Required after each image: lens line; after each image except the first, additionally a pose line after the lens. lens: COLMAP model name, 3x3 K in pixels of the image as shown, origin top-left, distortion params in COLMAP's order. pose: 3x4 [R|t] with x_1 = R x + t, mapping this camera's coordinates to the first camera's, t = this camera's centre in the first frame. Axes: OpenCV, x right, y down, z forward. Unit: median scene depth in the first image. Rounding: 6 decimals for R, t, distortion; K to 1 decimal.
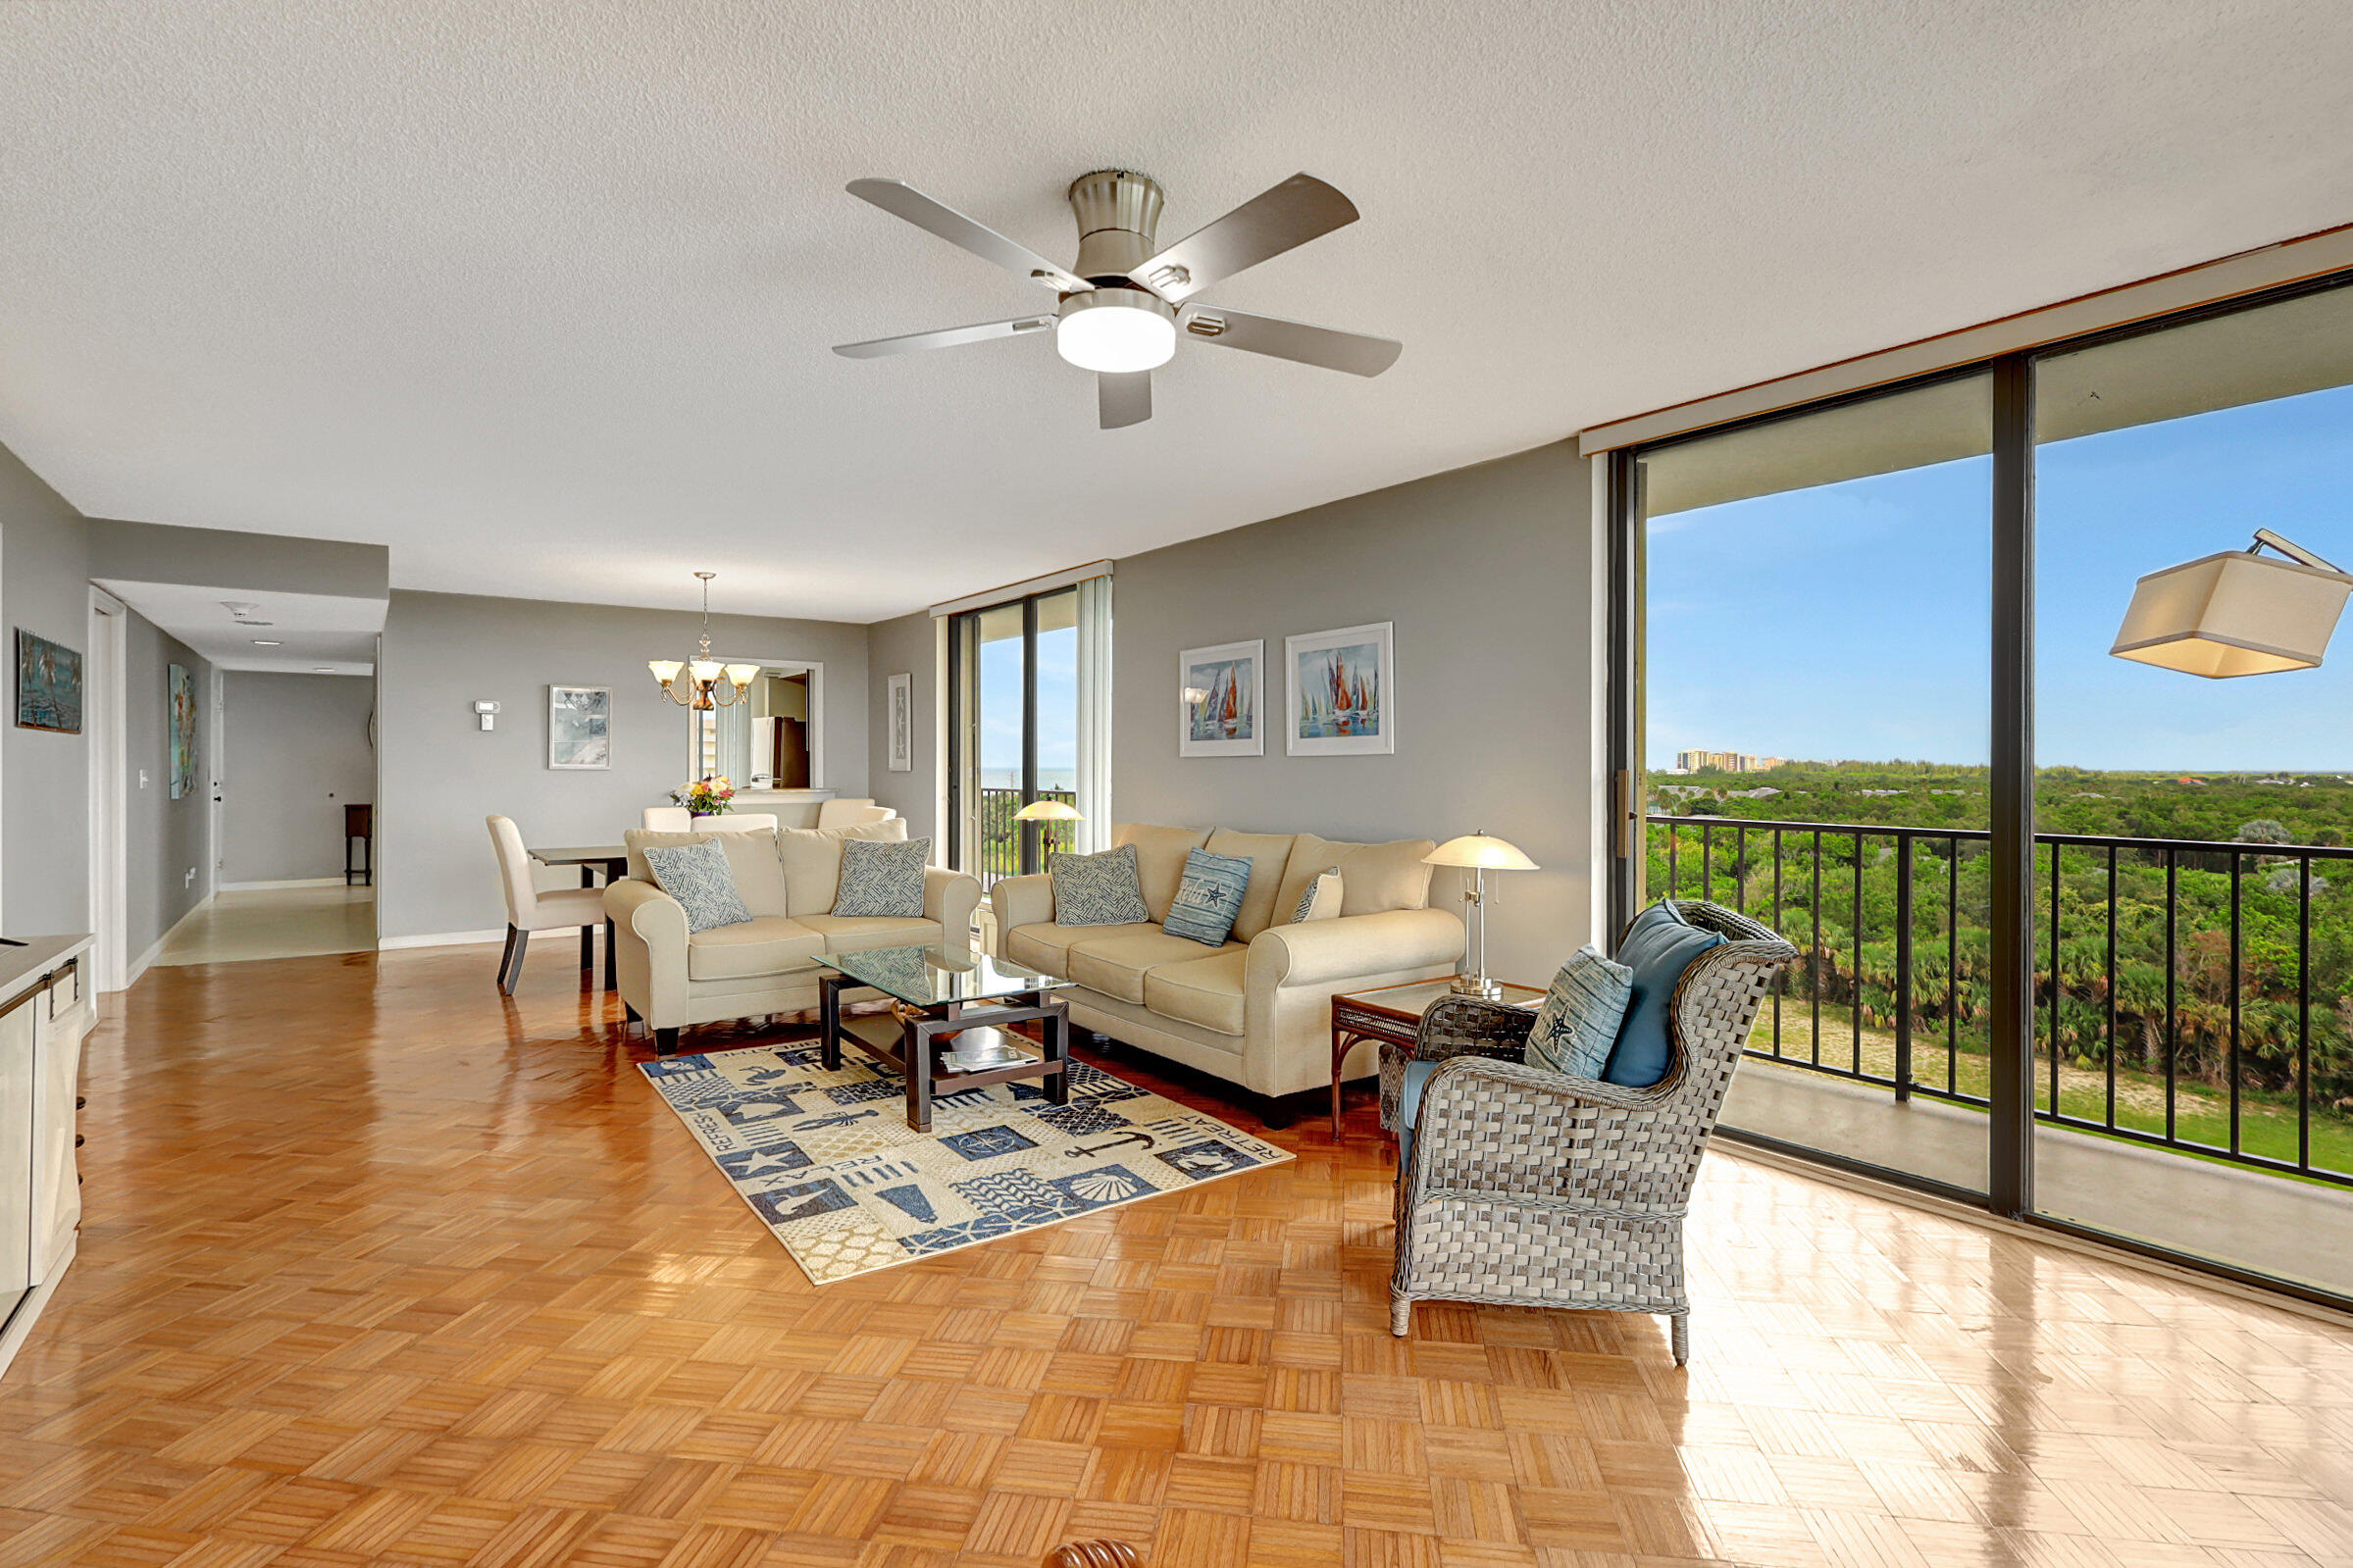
lens RADIAL K [[1105.0, 0, 1175.5], [0, 1105.0, 760.0], [0, 0, 1]] dist [-0.012250, 0.000147]
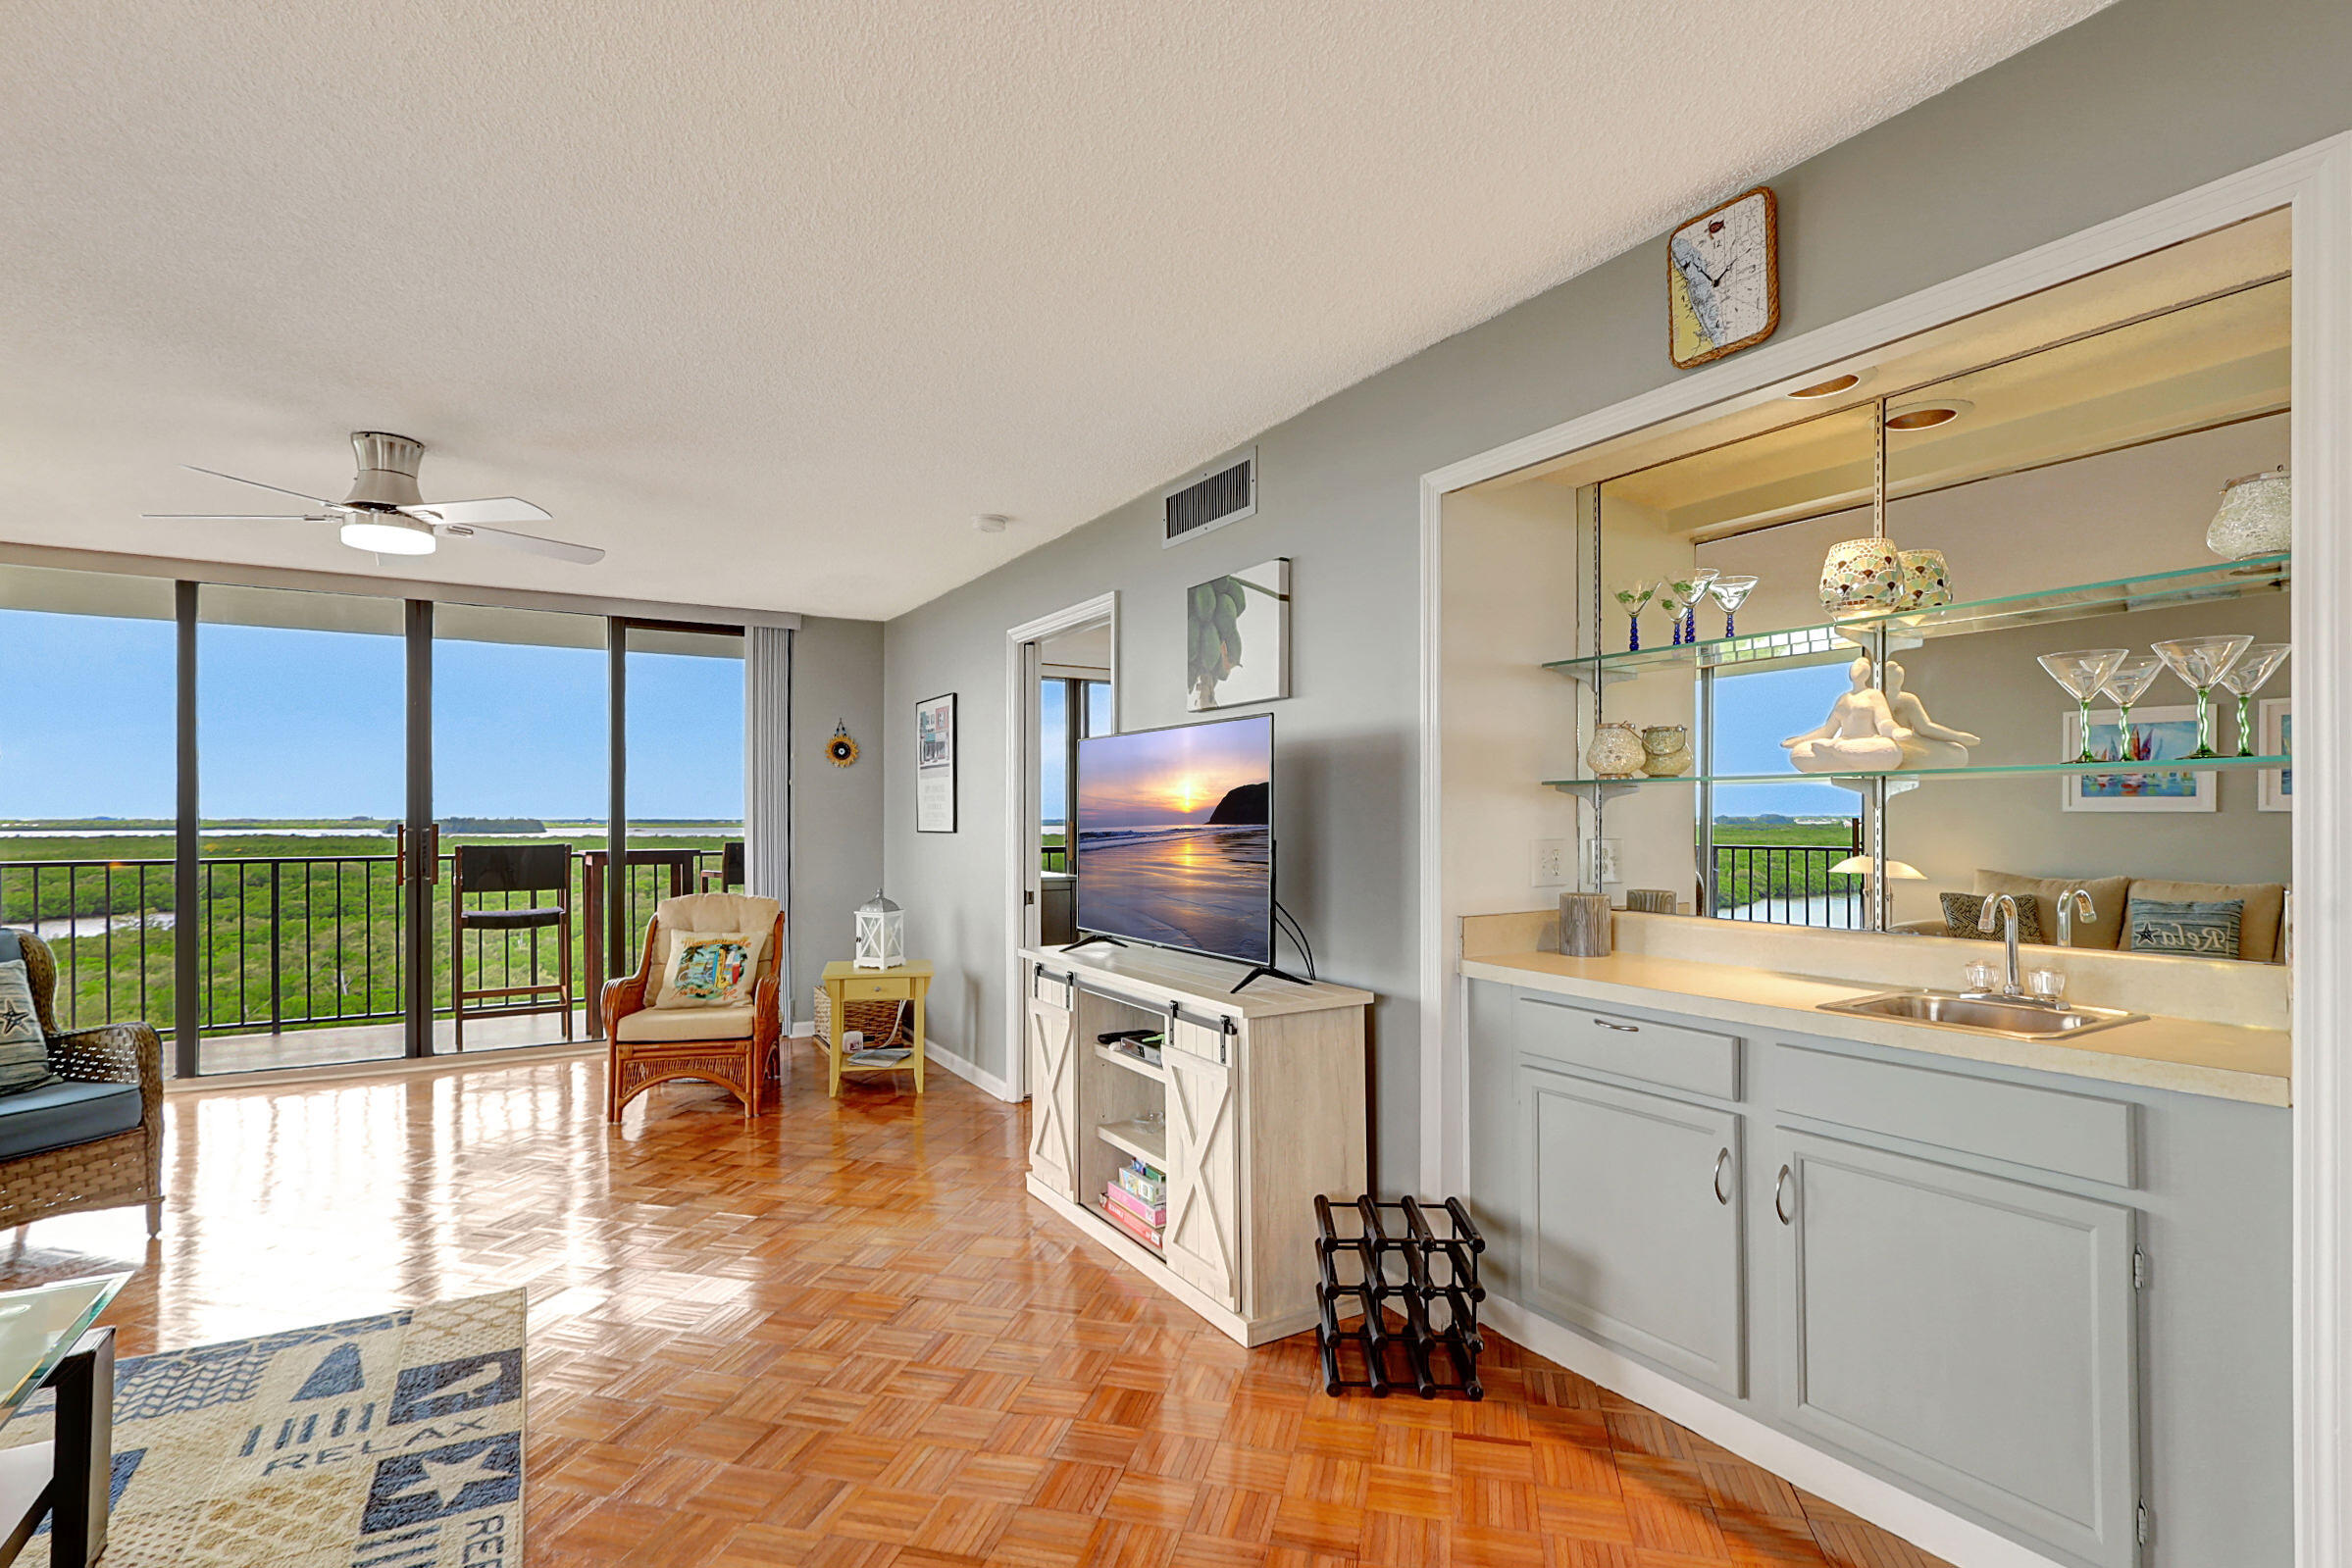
lens RADIAL K [[1112.6, 0, 1175.1], [0, 1112.6, 824.4], [0, 0, 1]] dist [-0.013631, 0.000725]
pose [[-0.995982, -0.003406, 0.089488, -0.693322], [-0.003255, 0.999993, 0.001836, 0.002700], [-0.089494, 0.001538, -0.995986, 1.318253]]
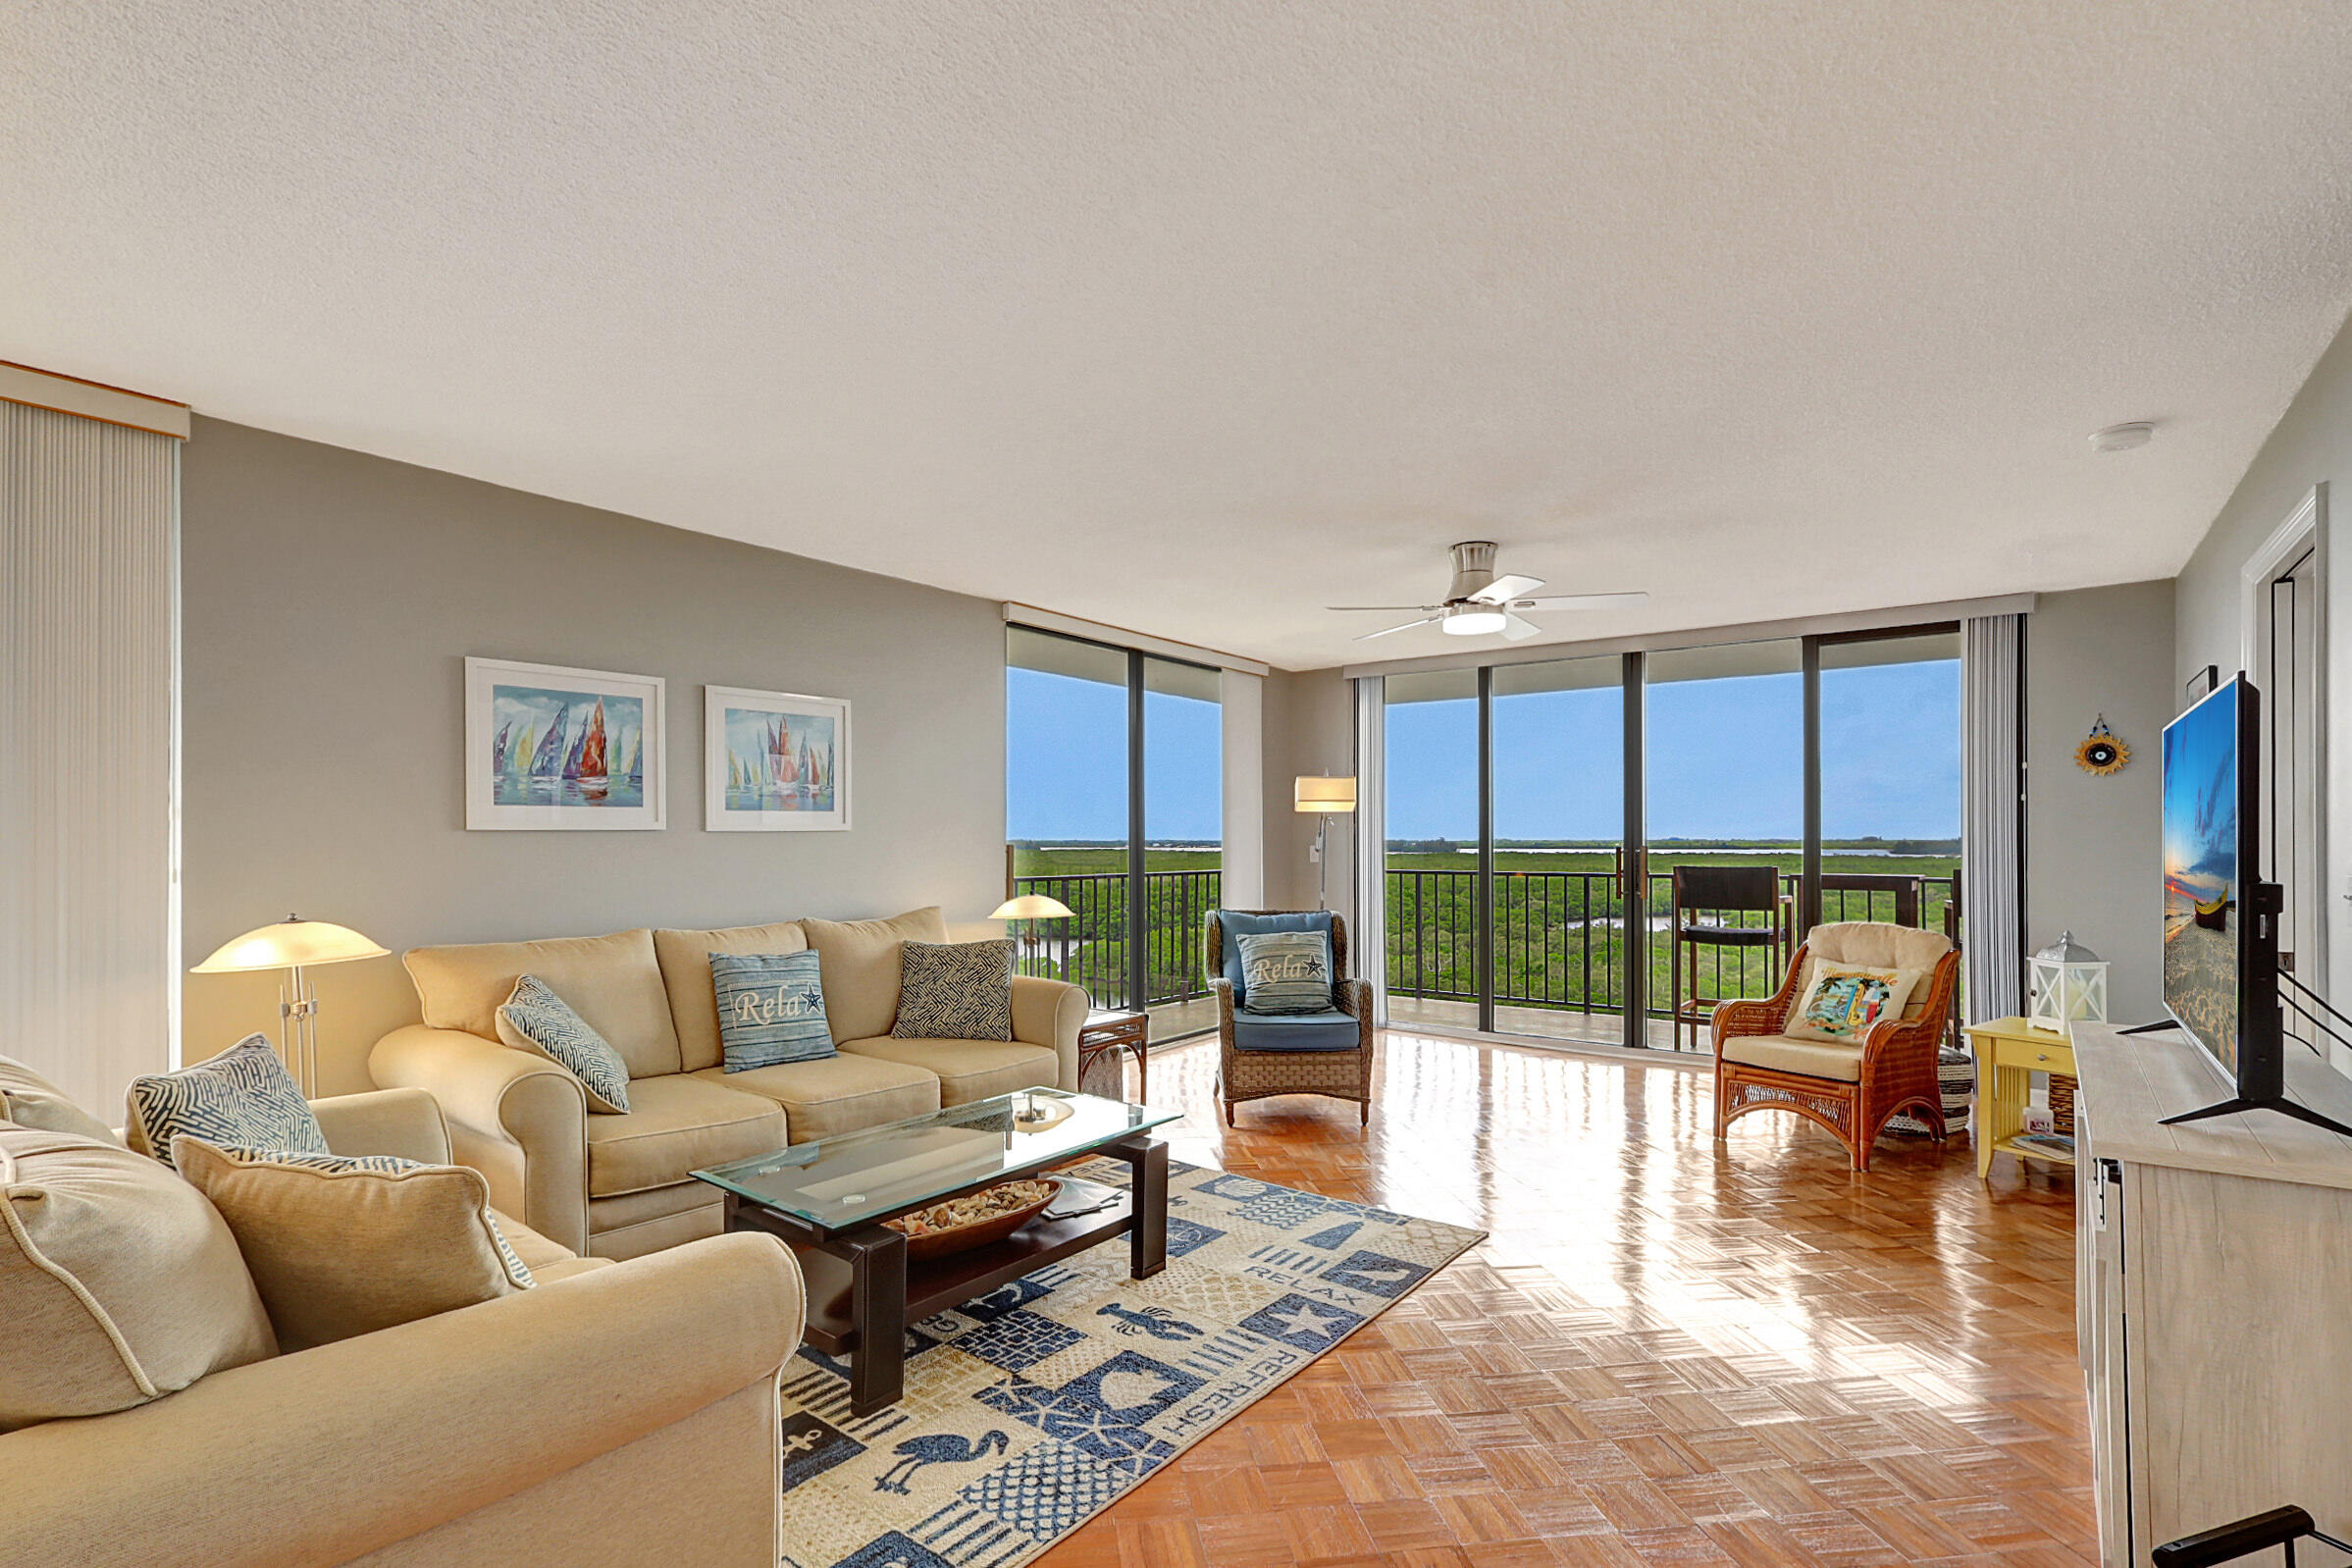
lens RADIAL K [[1112.7, 0, 1175.1], [0, 1112.7, 824.4], [0, 0, 1]] dist [-0.013631, 0.000725]
pose [[-0.282532, 0.010296, 0.959202, -0.971229], [-0.004602, 0.999916, -0.012089, -0.000277], [-0.959247, -0.007830, -0.282461, 1.122452]]
